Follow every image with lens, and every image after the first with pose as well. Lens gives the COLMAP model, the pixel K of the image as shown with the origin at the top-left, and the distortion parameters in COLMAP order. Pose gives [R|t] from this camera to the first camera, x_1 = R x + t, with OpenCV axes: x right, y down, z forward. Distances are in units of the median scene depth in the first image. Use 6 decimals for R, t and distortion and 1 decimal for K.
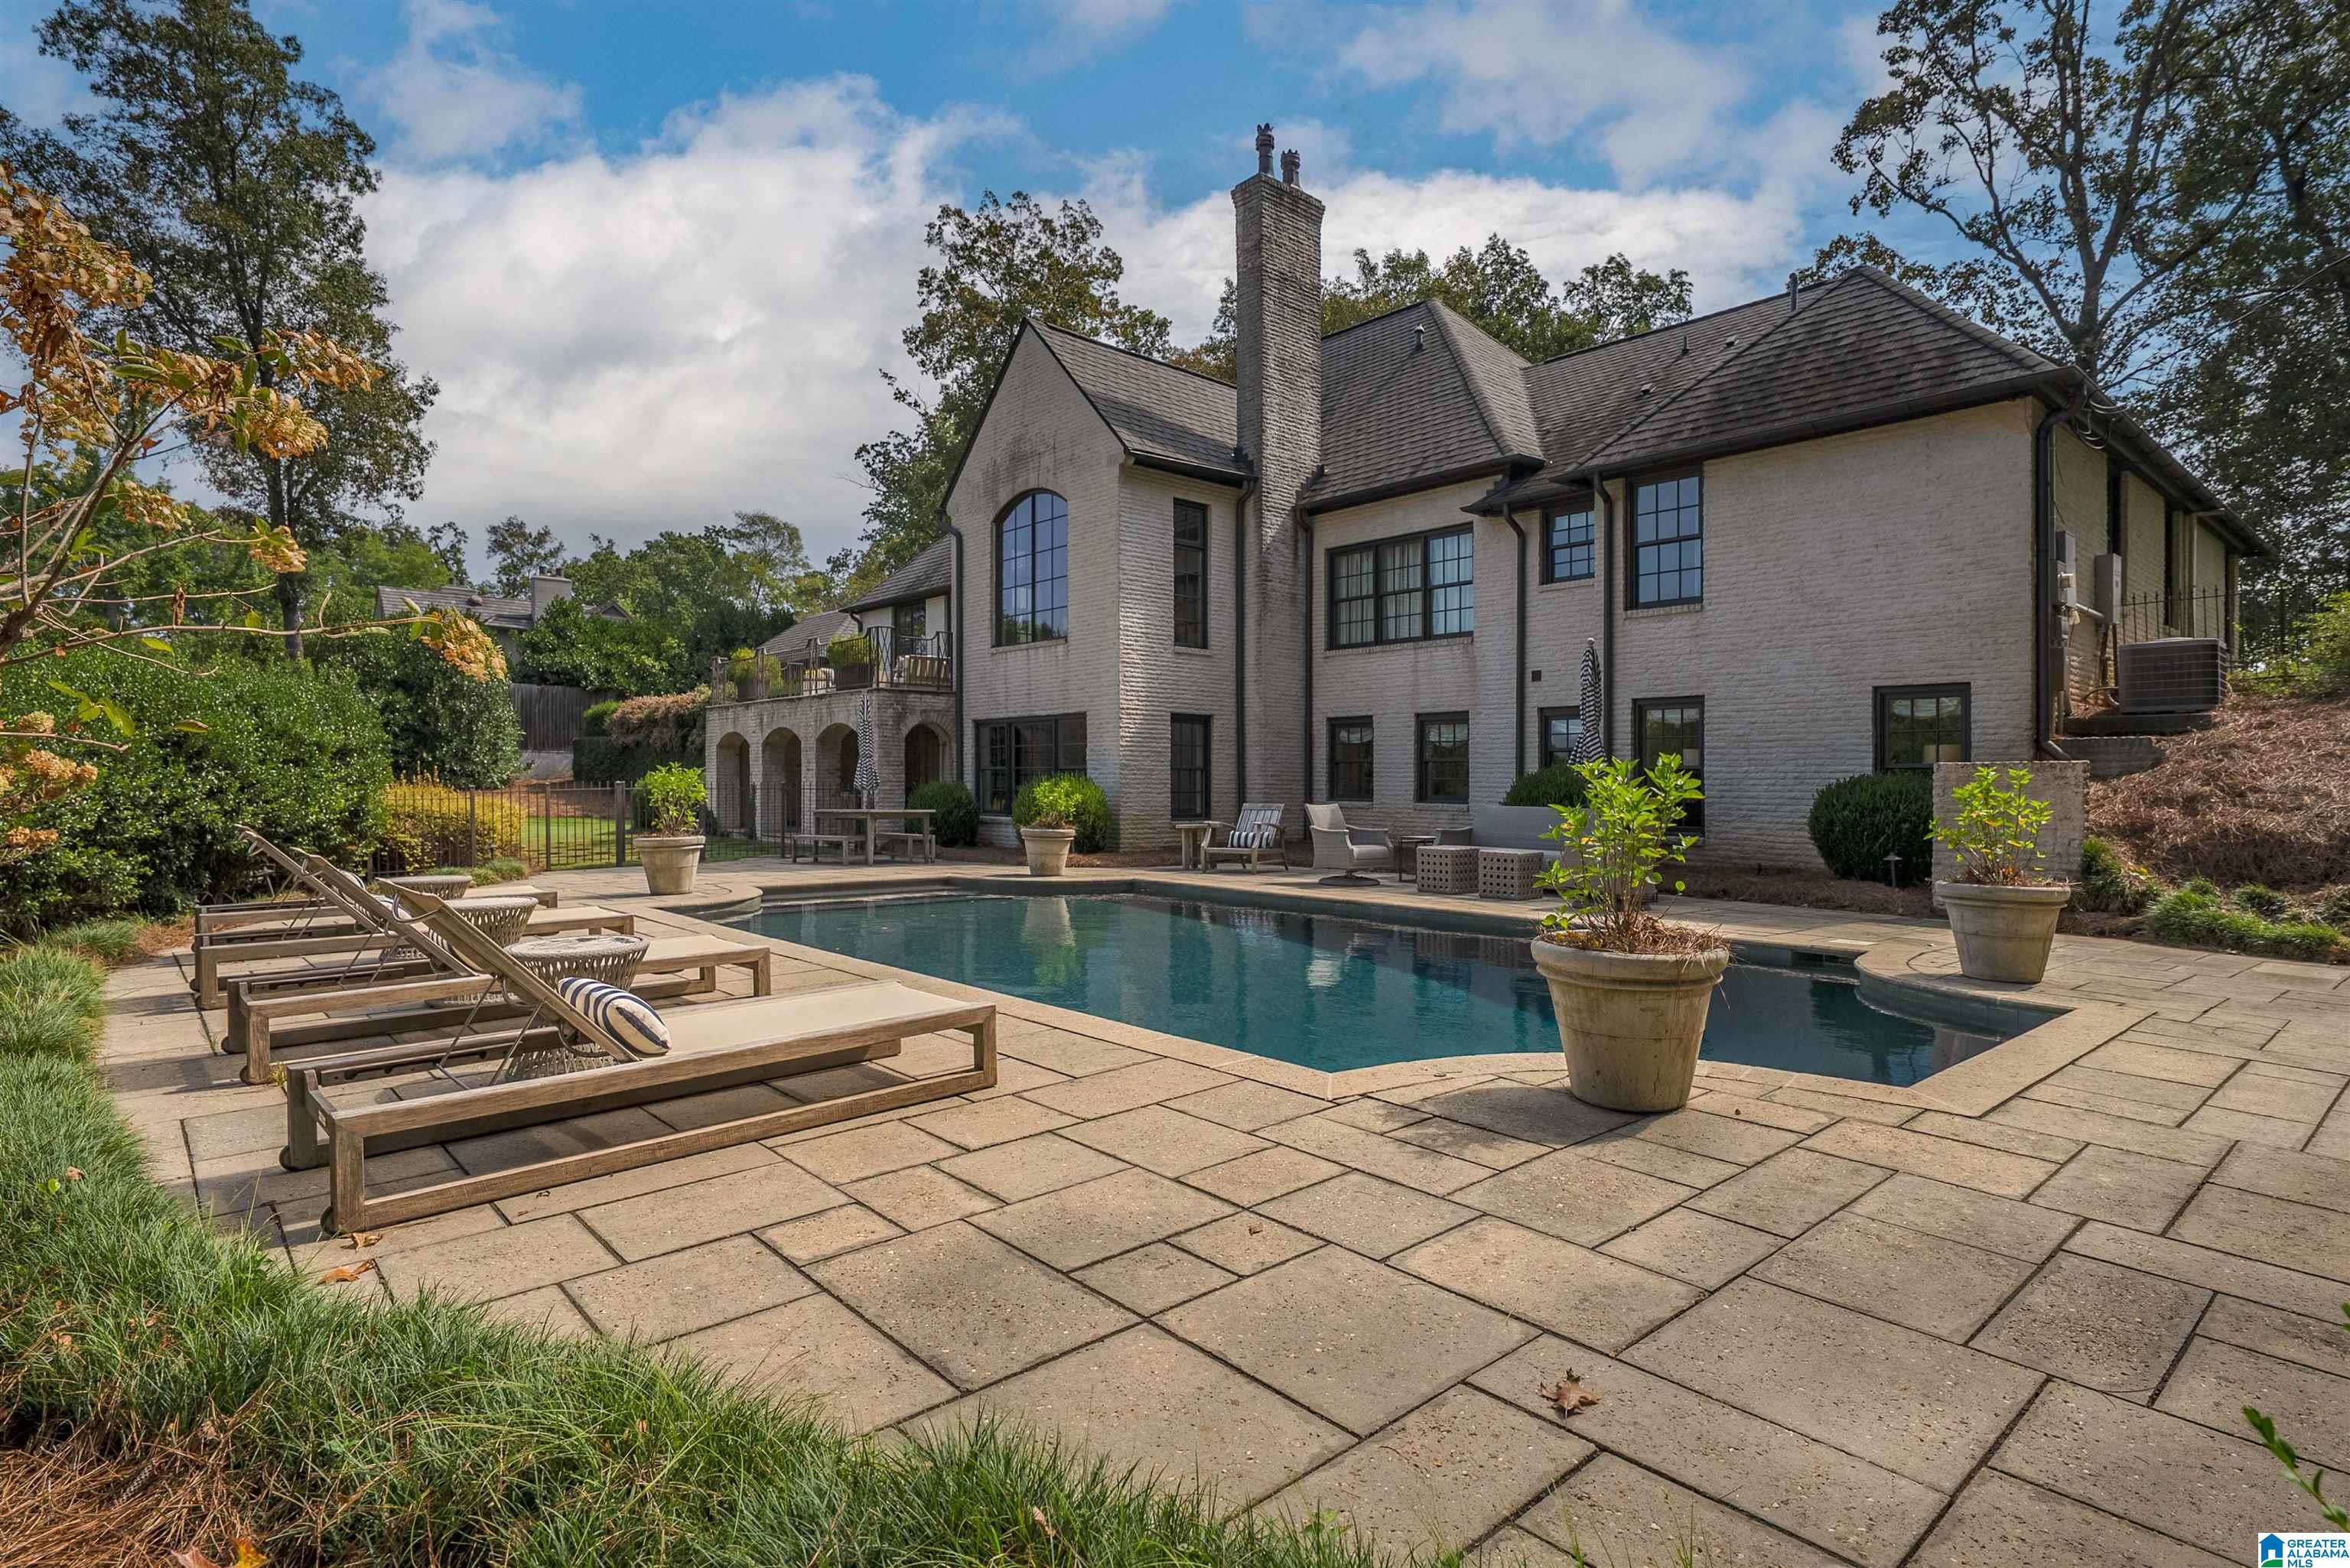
lens RADIAL K [[1149.6, 0, 1178.8], [0, 1149.6, 806.0], [0, 0, 1]] dist [-0.001050, -0.000422]
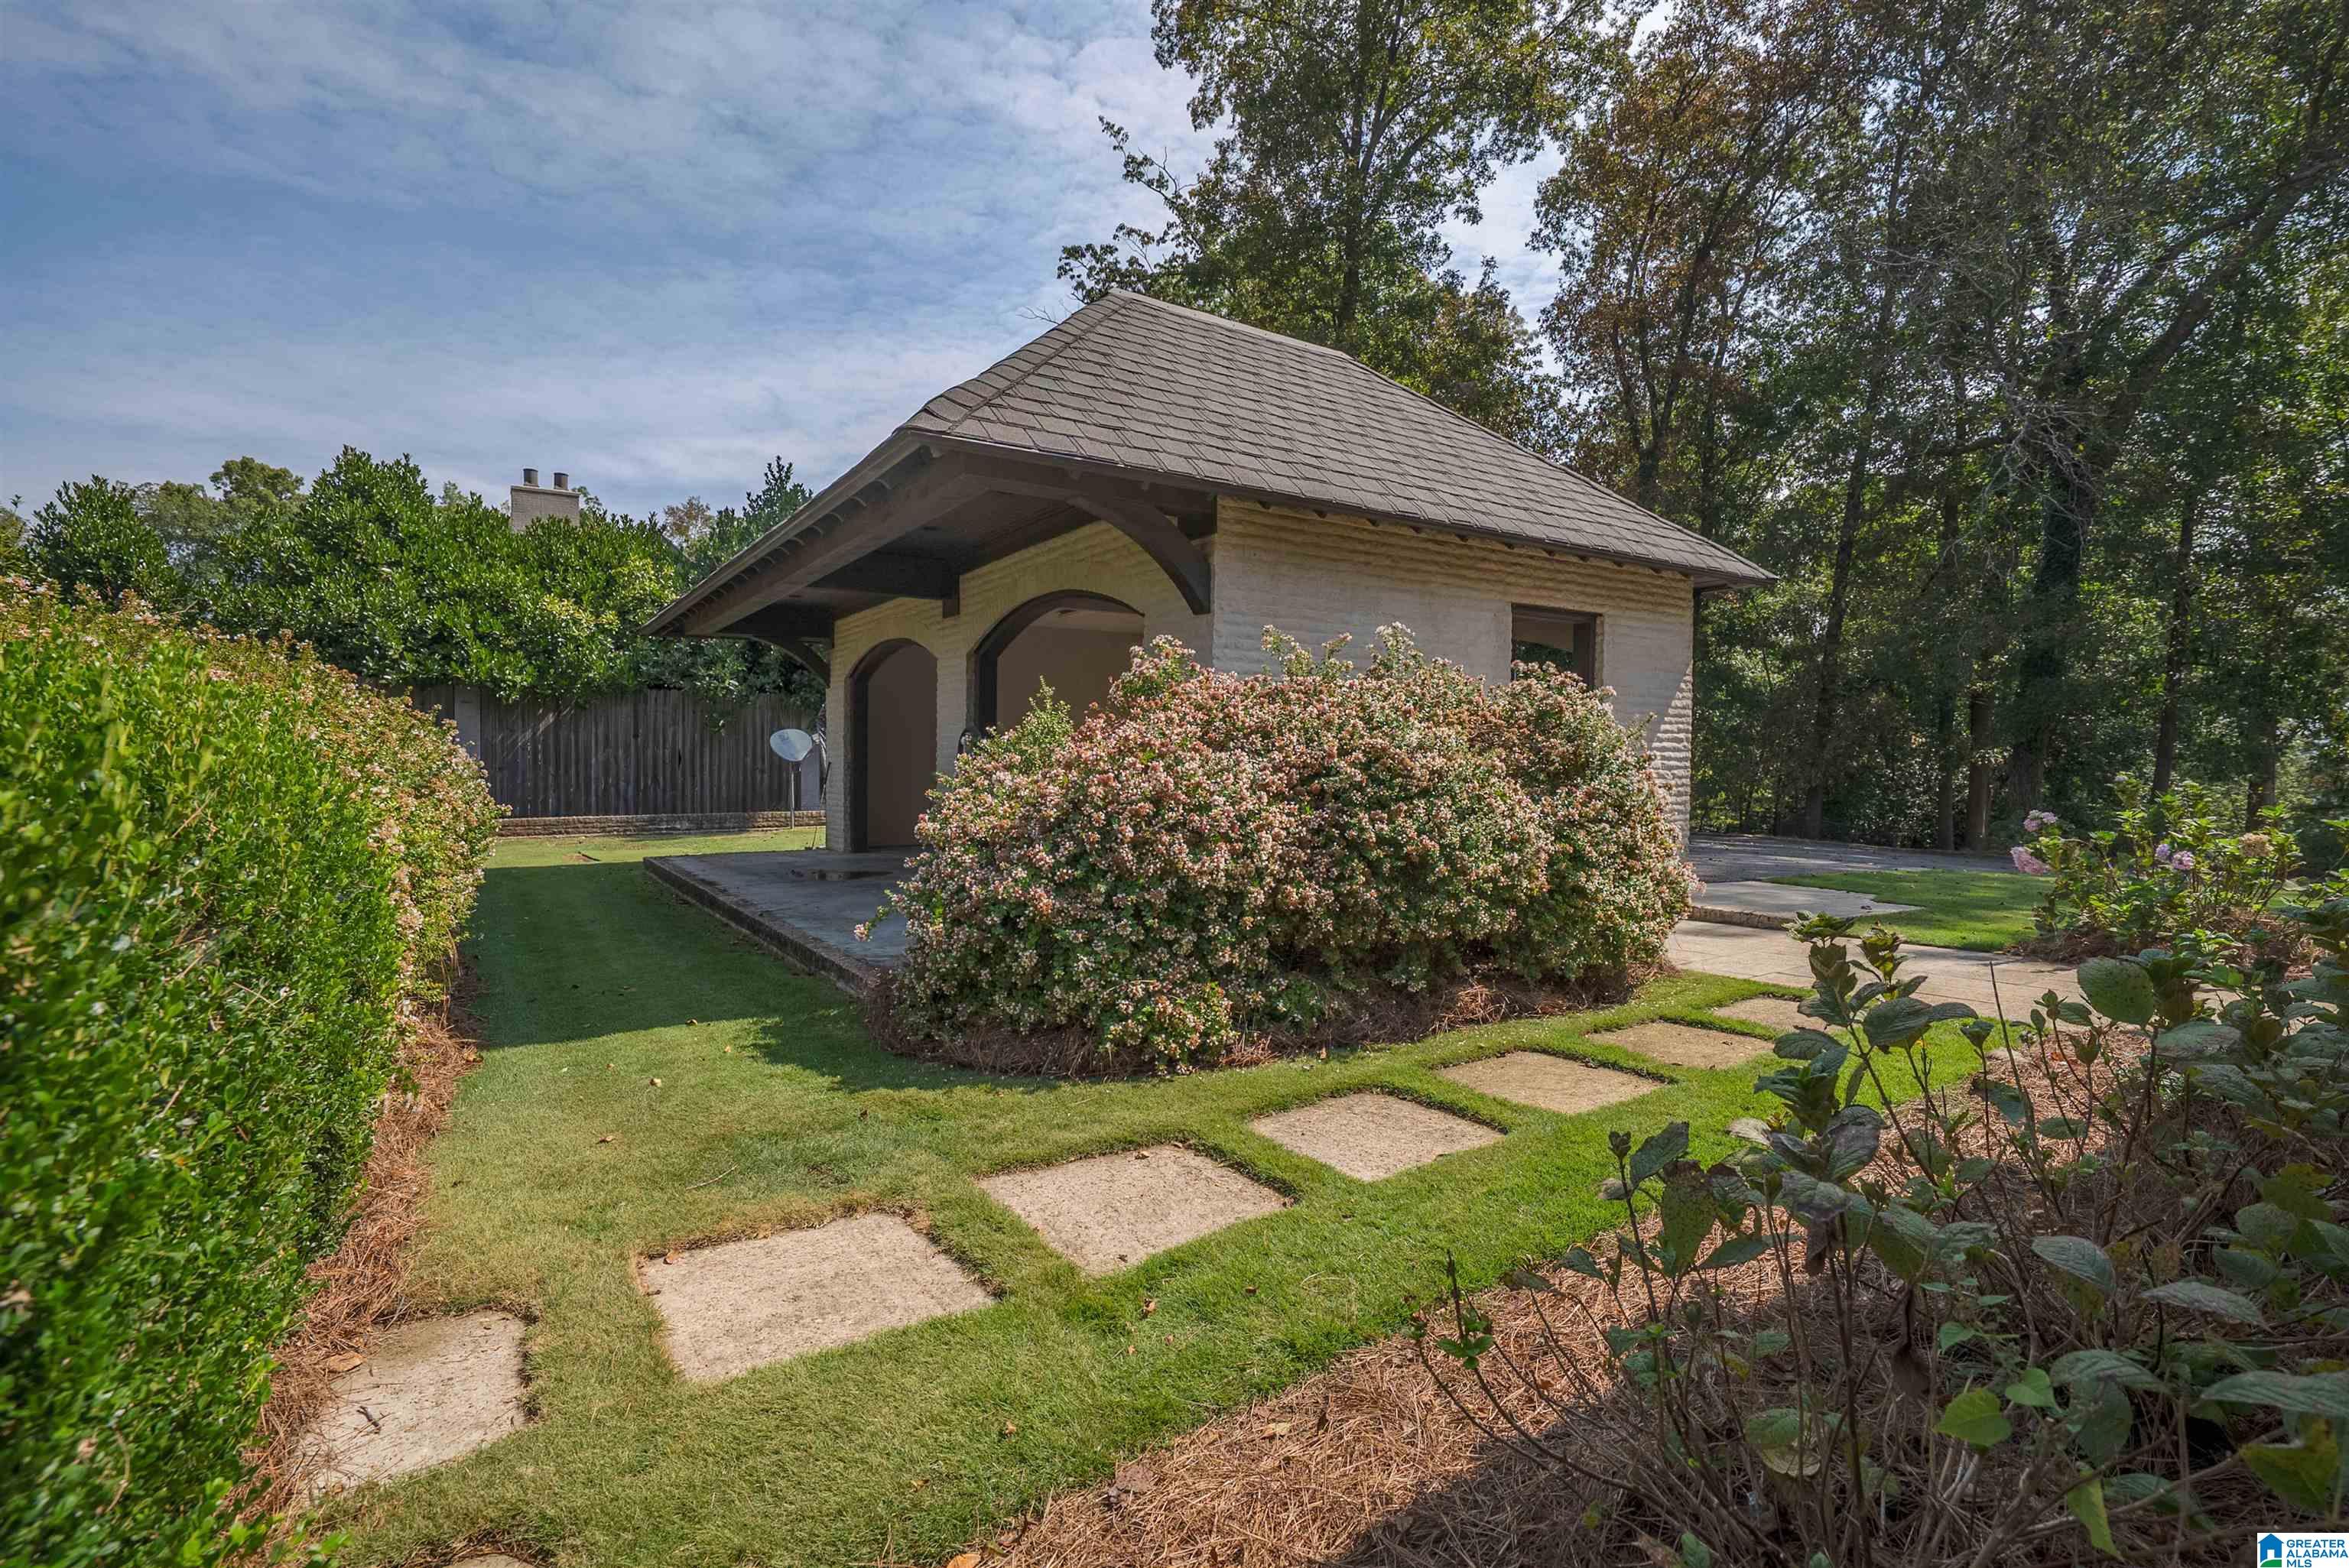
lens RADIAL K [[1110.6, 0, 1189.8], [0, 1110.6, 774.8], [0, 0, 1]] dist [-0.003291, 0.000421]
pose [[0.990388, -0.000395, -0.138313, -0.264529], [-0.001484, 0.999908, -0.013482, -0.086926], [0.138306, 0.013557, 0.990297, 0.877542]]
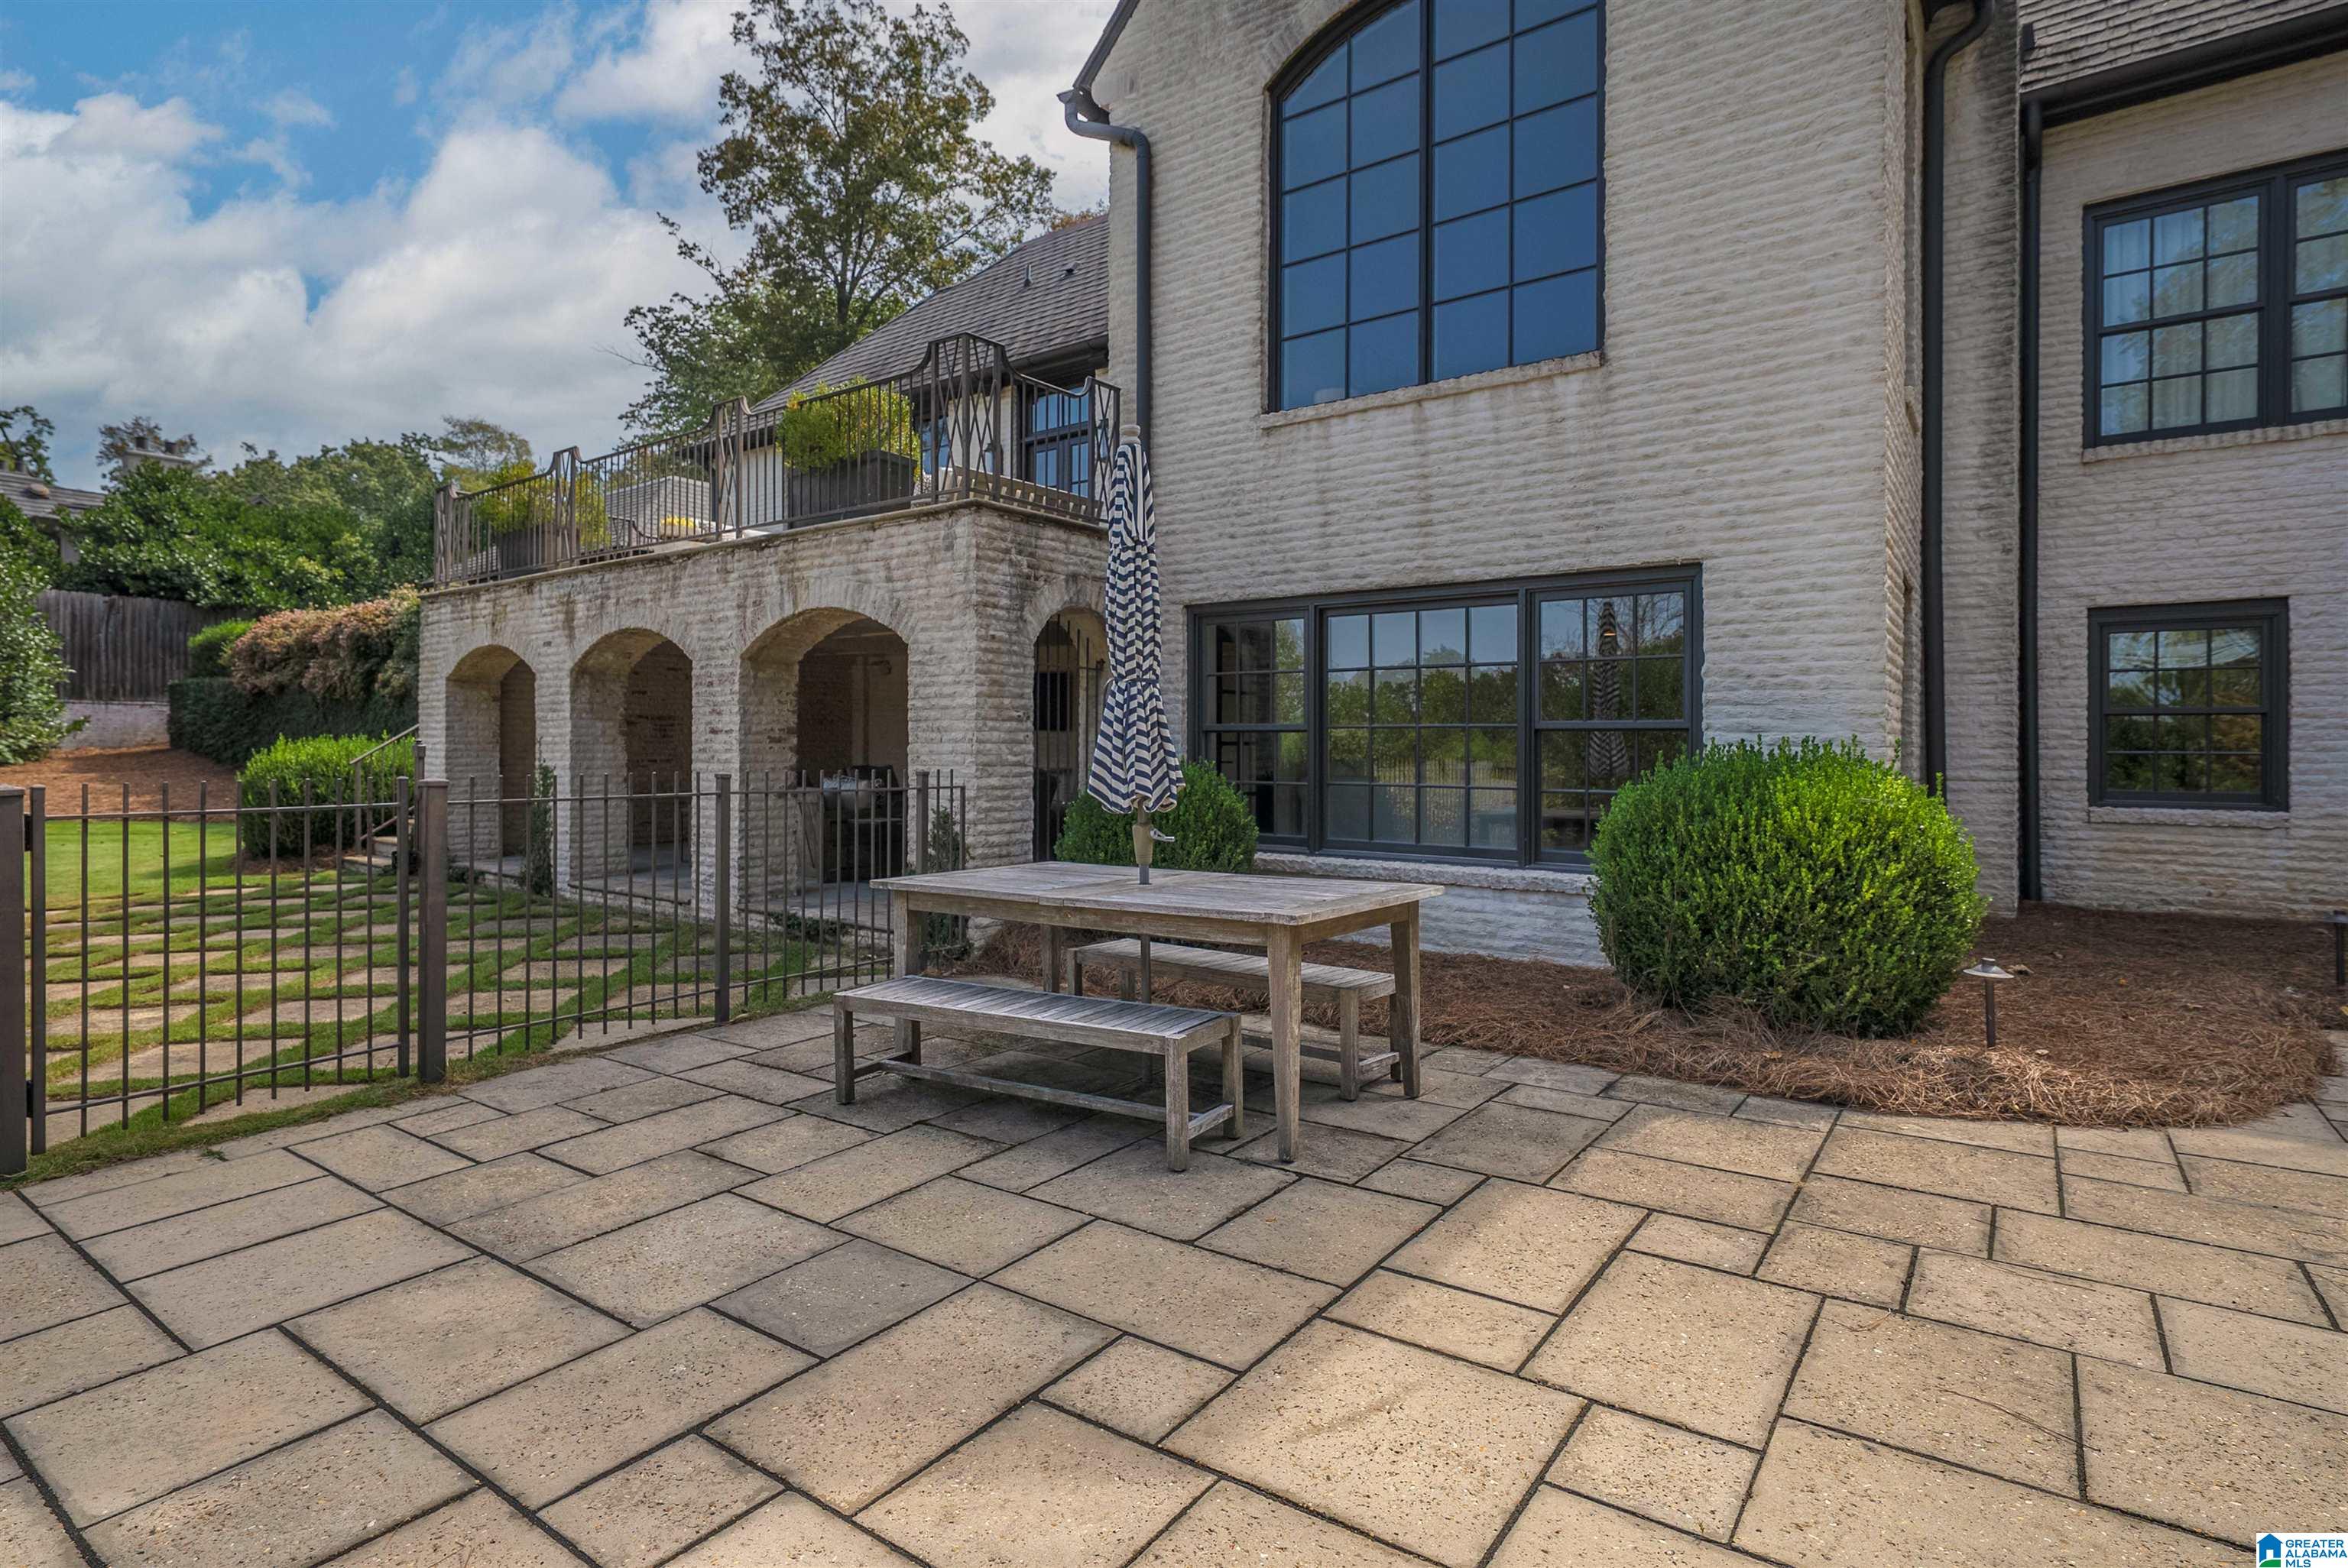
lens RADIAL K [[1145.8, 0, 1166.4], [0, 1145.8, 753.4], [0, 0, 1]] dist [0.003618, 0.000769]
pose [[0.980375, -0.001976, 0.197133, -0.151231], [0.004871, 0.999887, -0.014200, -0.010683], [-0.197083, 0.014882, 0.980274, 0.355279]]
